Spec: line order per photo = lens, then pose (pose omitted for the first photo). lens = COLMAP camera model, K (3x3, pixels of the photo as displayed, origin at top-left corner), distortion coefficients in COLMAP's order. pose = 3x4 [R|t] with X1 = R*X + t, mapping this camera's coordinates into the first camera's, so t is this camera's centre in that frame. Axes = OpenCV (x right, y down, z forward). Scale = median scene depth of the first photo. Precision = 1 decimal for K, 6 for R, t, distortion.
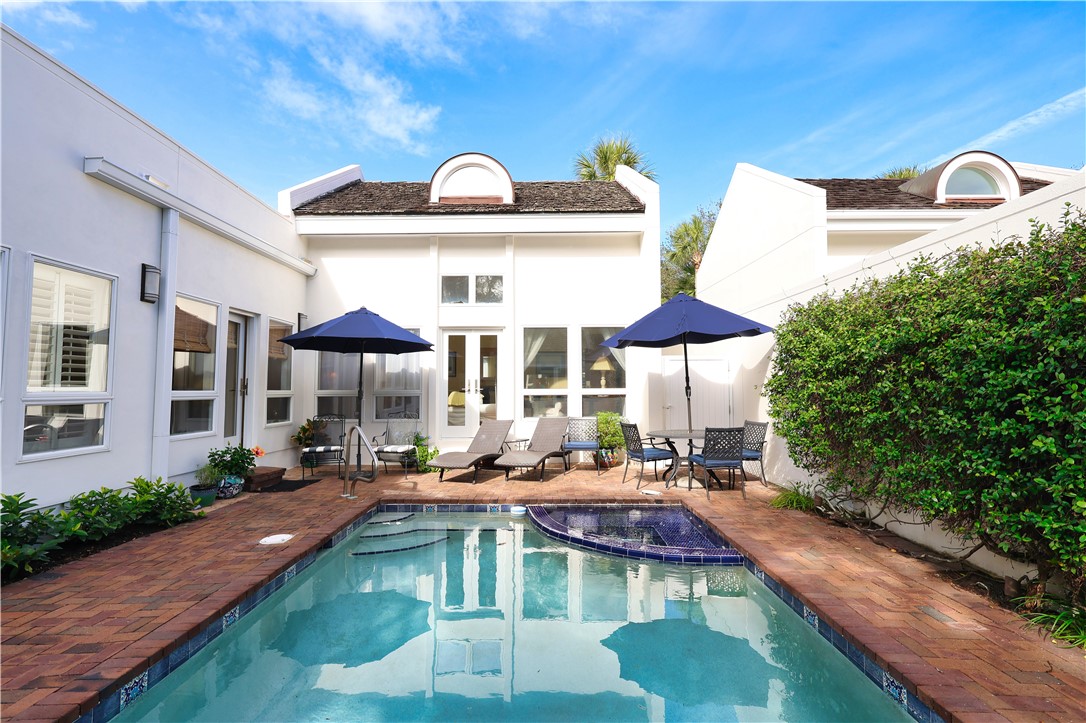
lens RADIAL K [[518.9, 0, 538.2], [0, 518.9, 358.7], [0, 0, 1]] dist [0.000115, 0.000271]
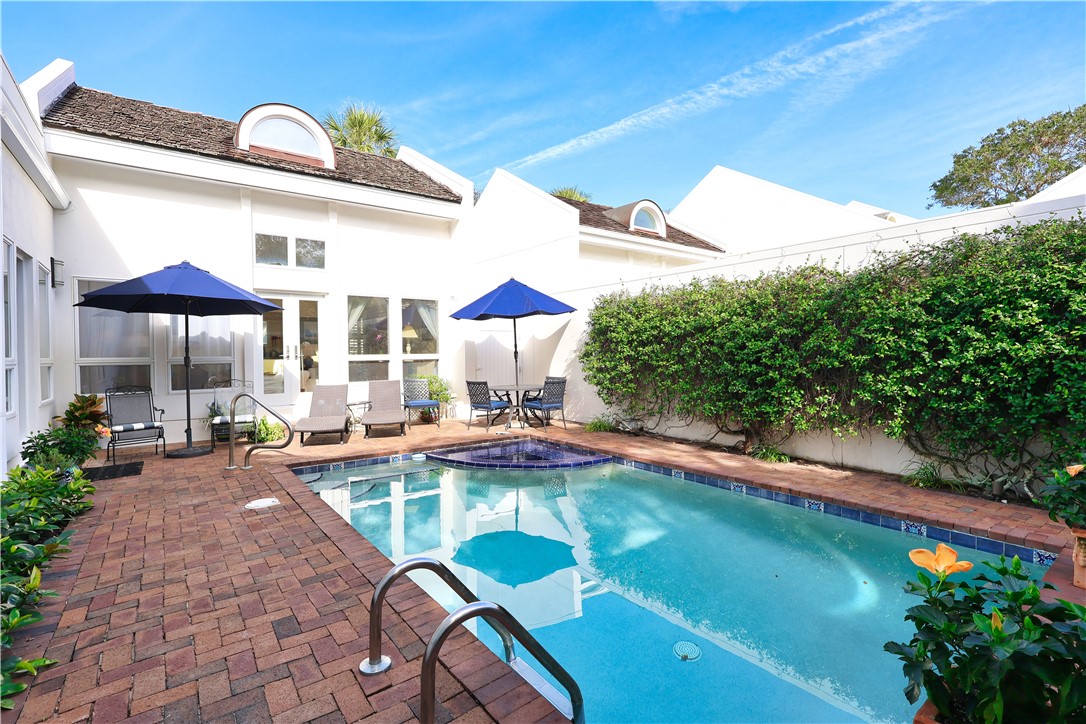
lens RADIAL K [[507.6, 0, 543.0], [0, 507.6, 362.0], [0, 0, 1]] dist [-0.000275, 0.000087]
pose [[0.796649, -0.013824, 0.604284, -0.349706], [-0.027568, 0.997867, 0.059172, 0.001947], [-0.603813, -0.063798, 0.794569, -0.045410]]
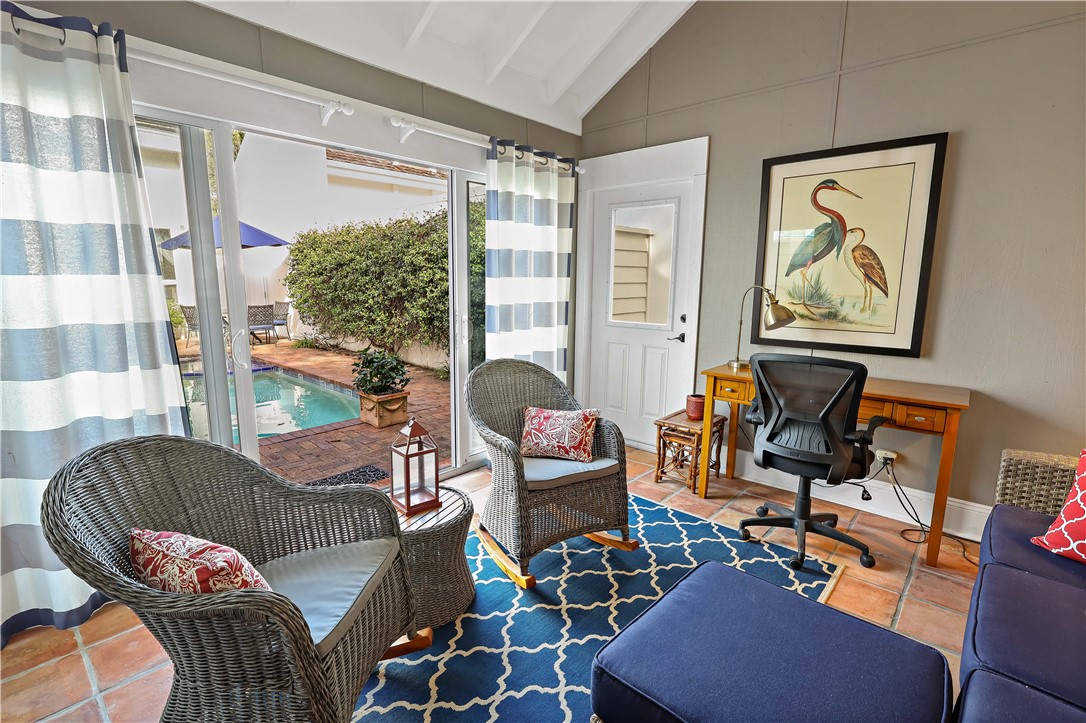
lens RADIAL K [[507.6, 0, 543.0], [0, 507.6, 361.5], [0, 0, 1]] dist [-0.000275, 0.000087]
pose [[0.670516, -0.119005, 0.732288, -0.166989], [-0.048163, 0.977986, 0.203035, -0.042897], [-0.740330, -0.171407, 0.650024, -0.514737]]
